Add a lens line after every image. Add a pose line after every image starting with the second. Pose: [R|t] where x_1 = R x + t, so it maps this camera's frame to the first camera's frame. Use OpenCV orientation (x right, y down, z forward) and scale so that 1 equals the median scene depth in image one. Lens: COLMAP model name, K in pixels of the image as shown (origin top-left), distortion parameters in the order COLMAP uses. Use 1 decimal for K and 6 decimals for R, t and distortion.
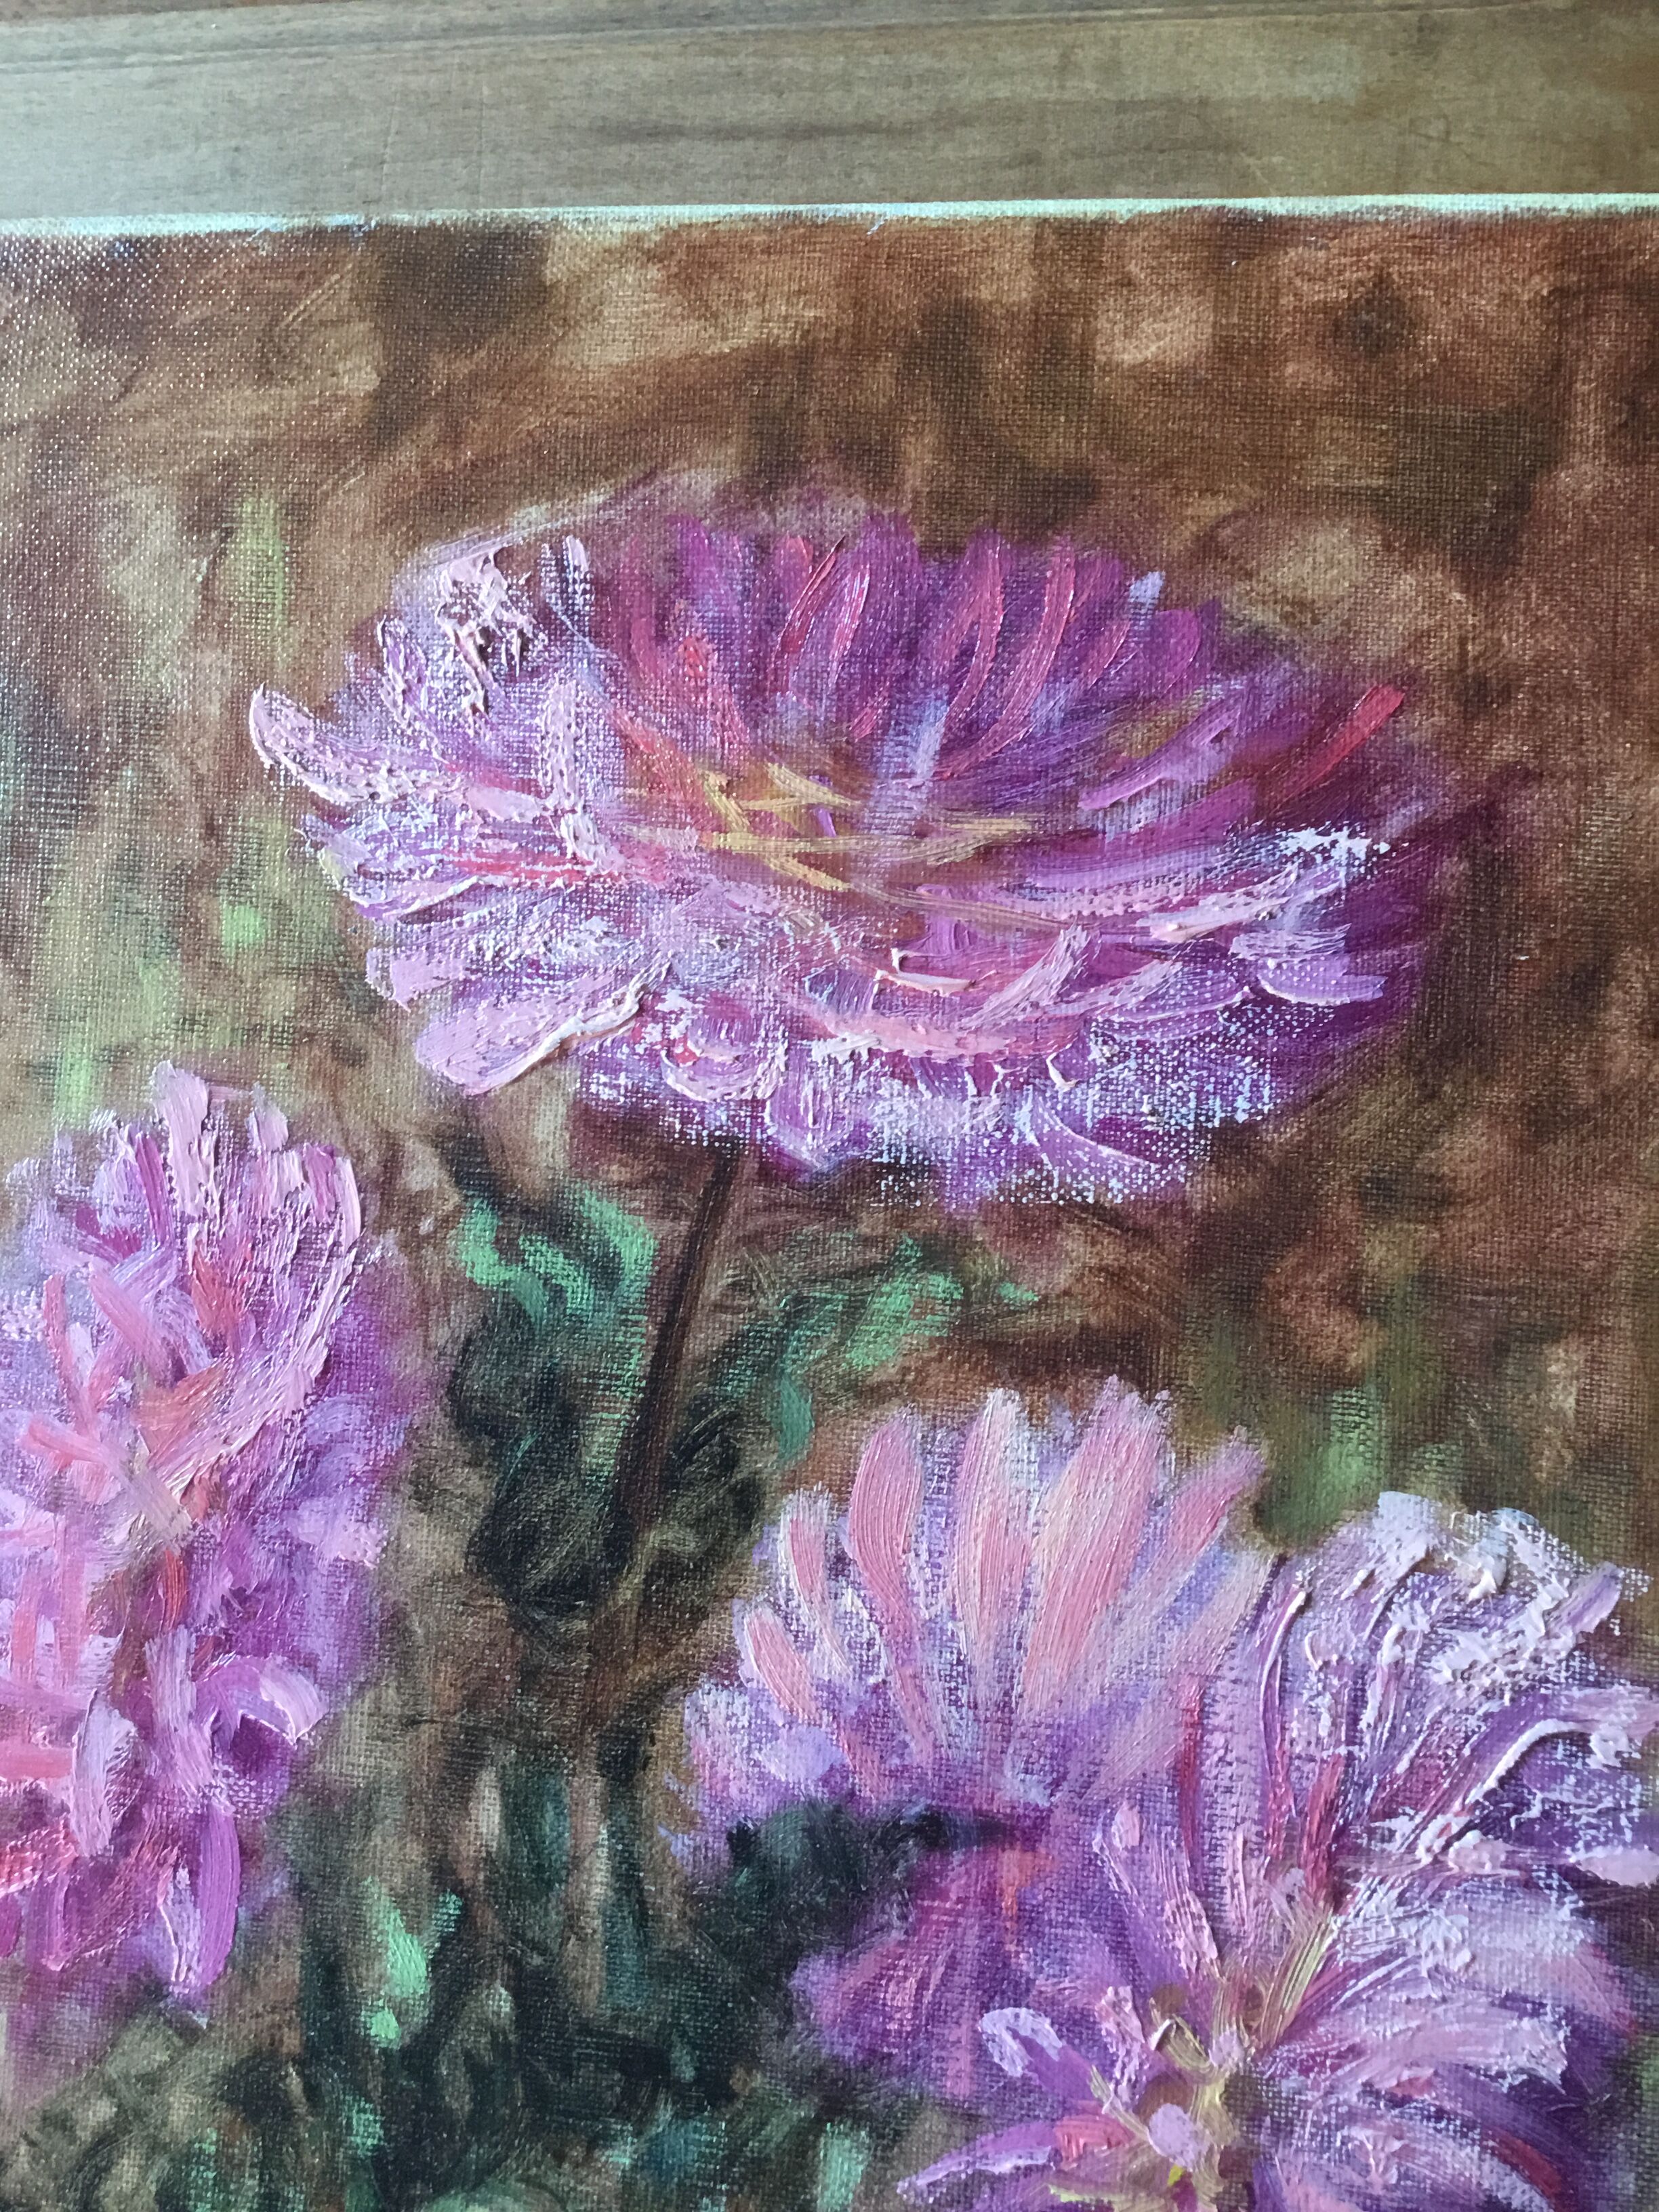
lens RADIAL K [[1967.5, 0, 829.5], [0, 1967.5, 1106.0], [0, 0, 1]] dist [0.113970, -0.226632]
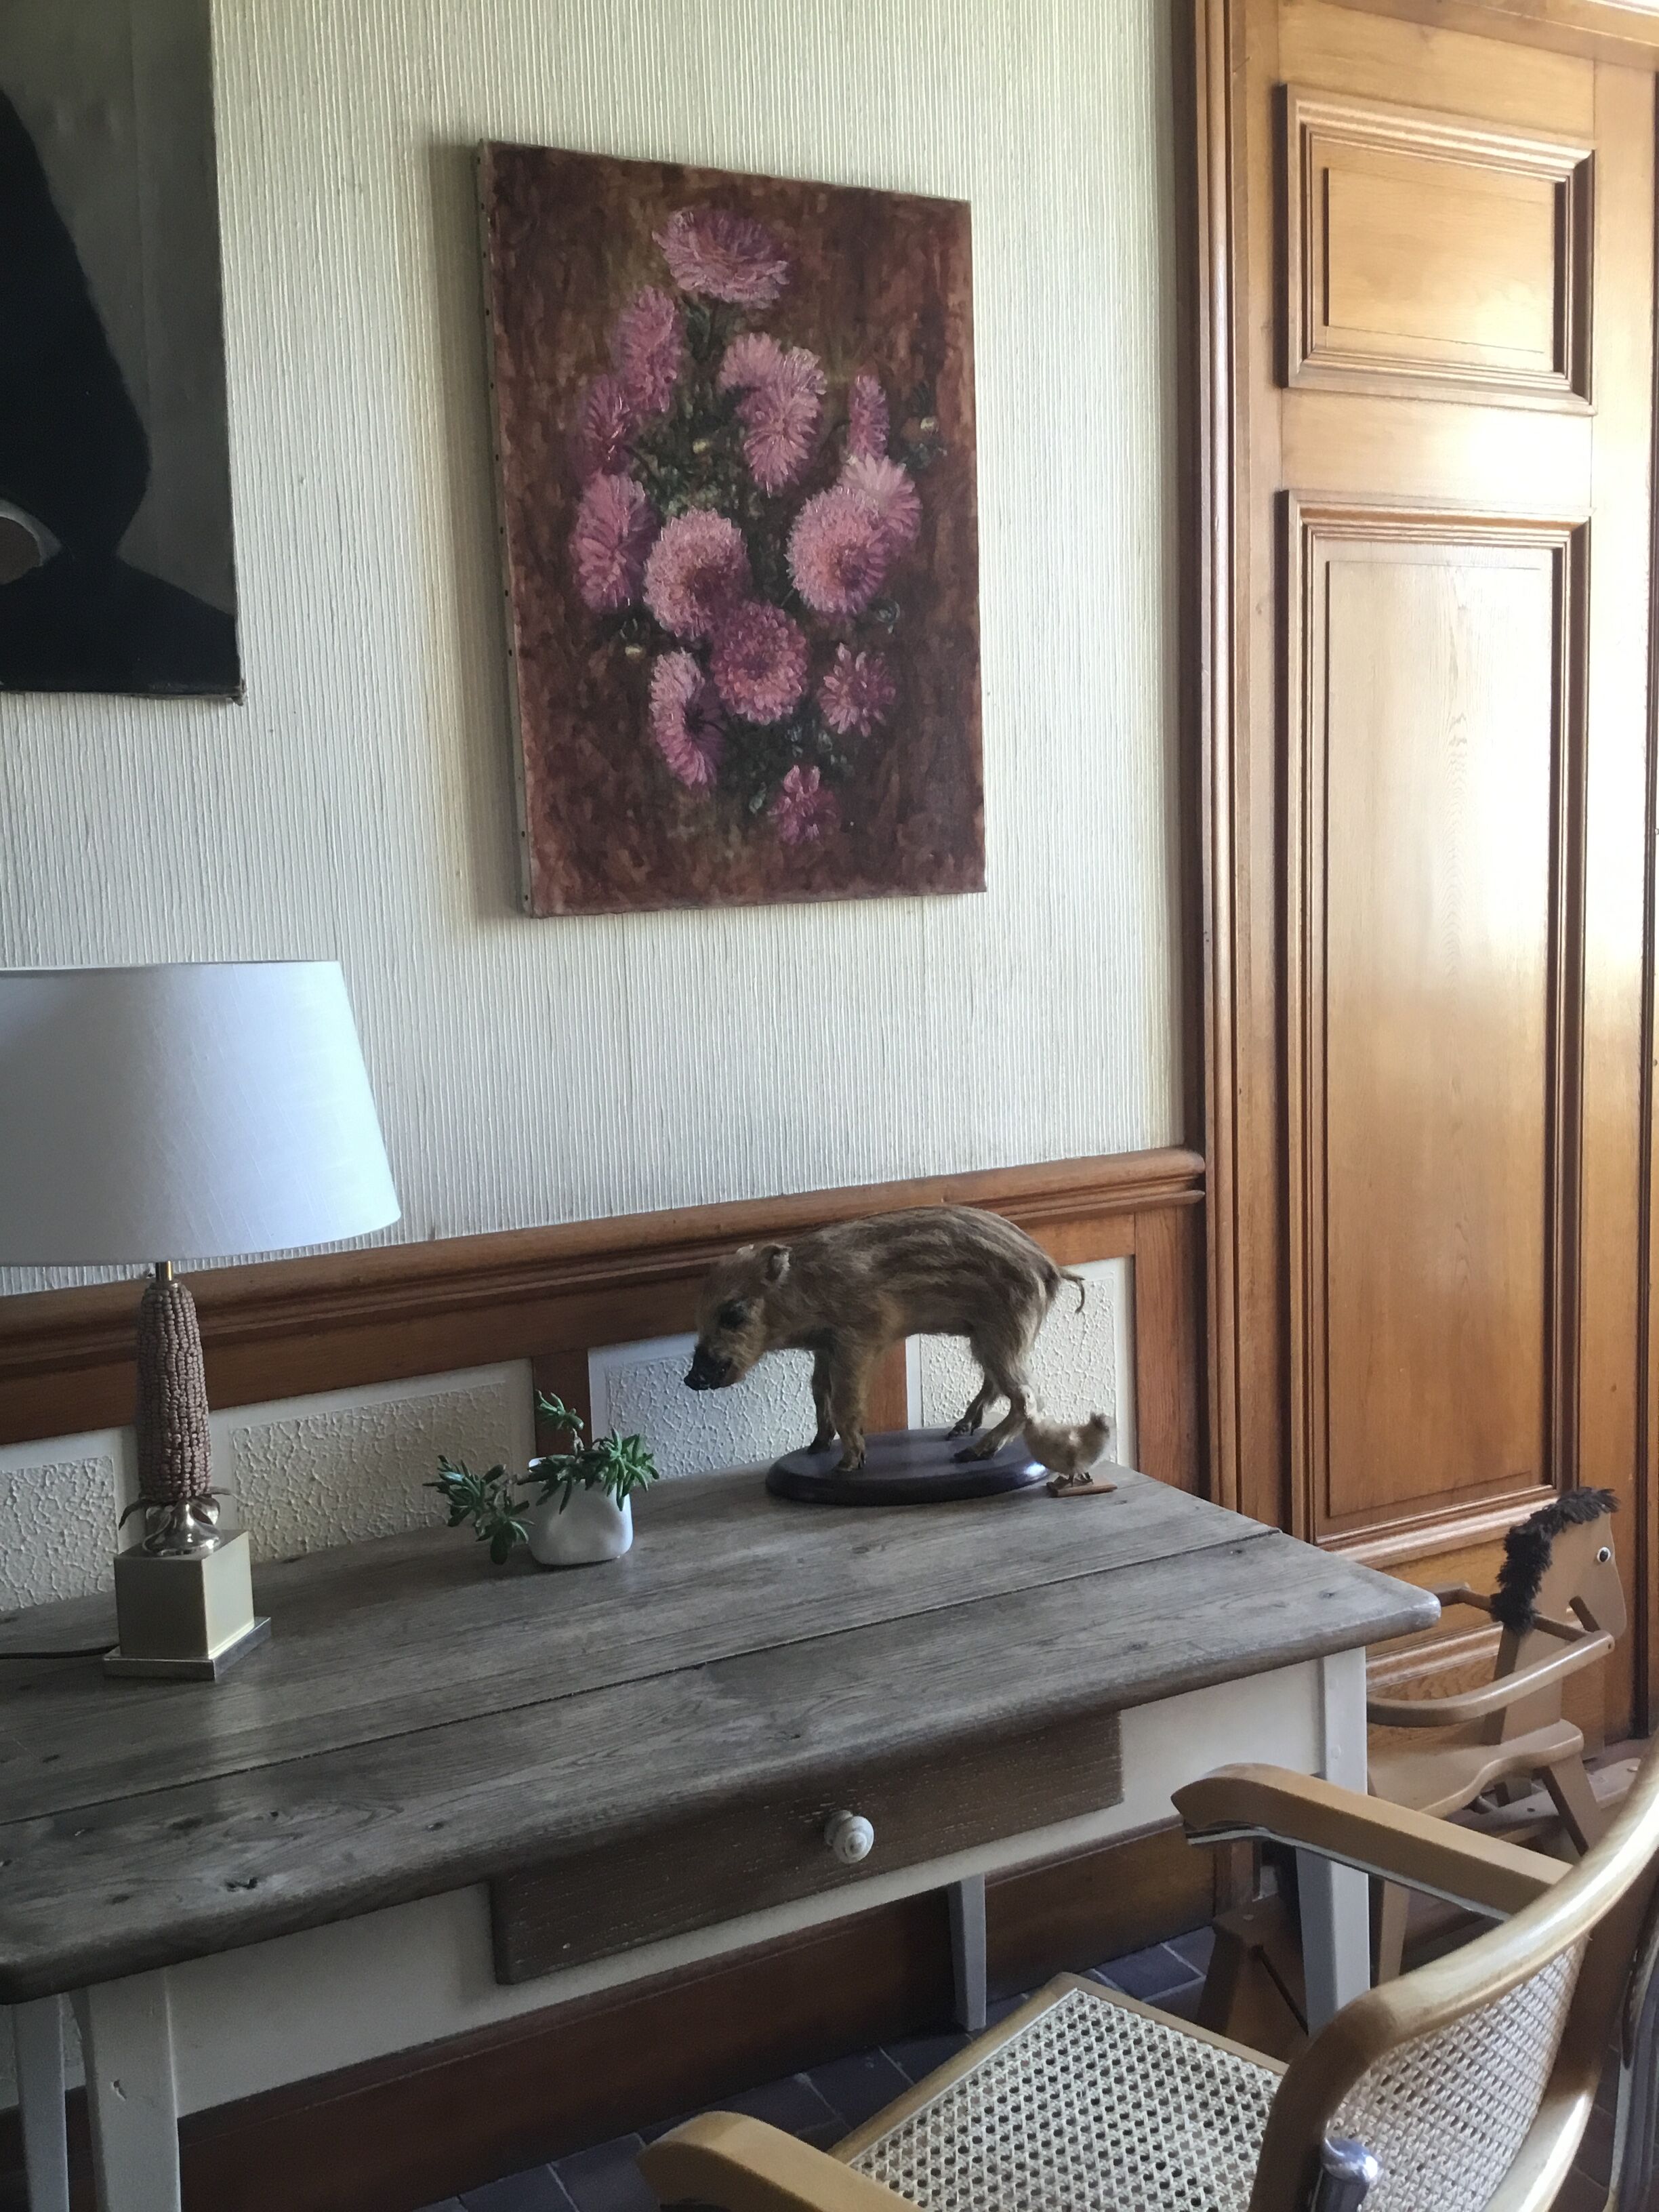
lens RADIAL K [[1967.5, 0, 829.5], [0, 1967.5, 1106.0], [0, 0, 1]] dist [0.113970, -0.226632]
pose [[0.825450, -0.155949, 0.542506, -4.598027], [0.049325, 0.977330, 0.205895, 1.585667], [-0.562316, -0.143197, 0.814429, -6.306470]]
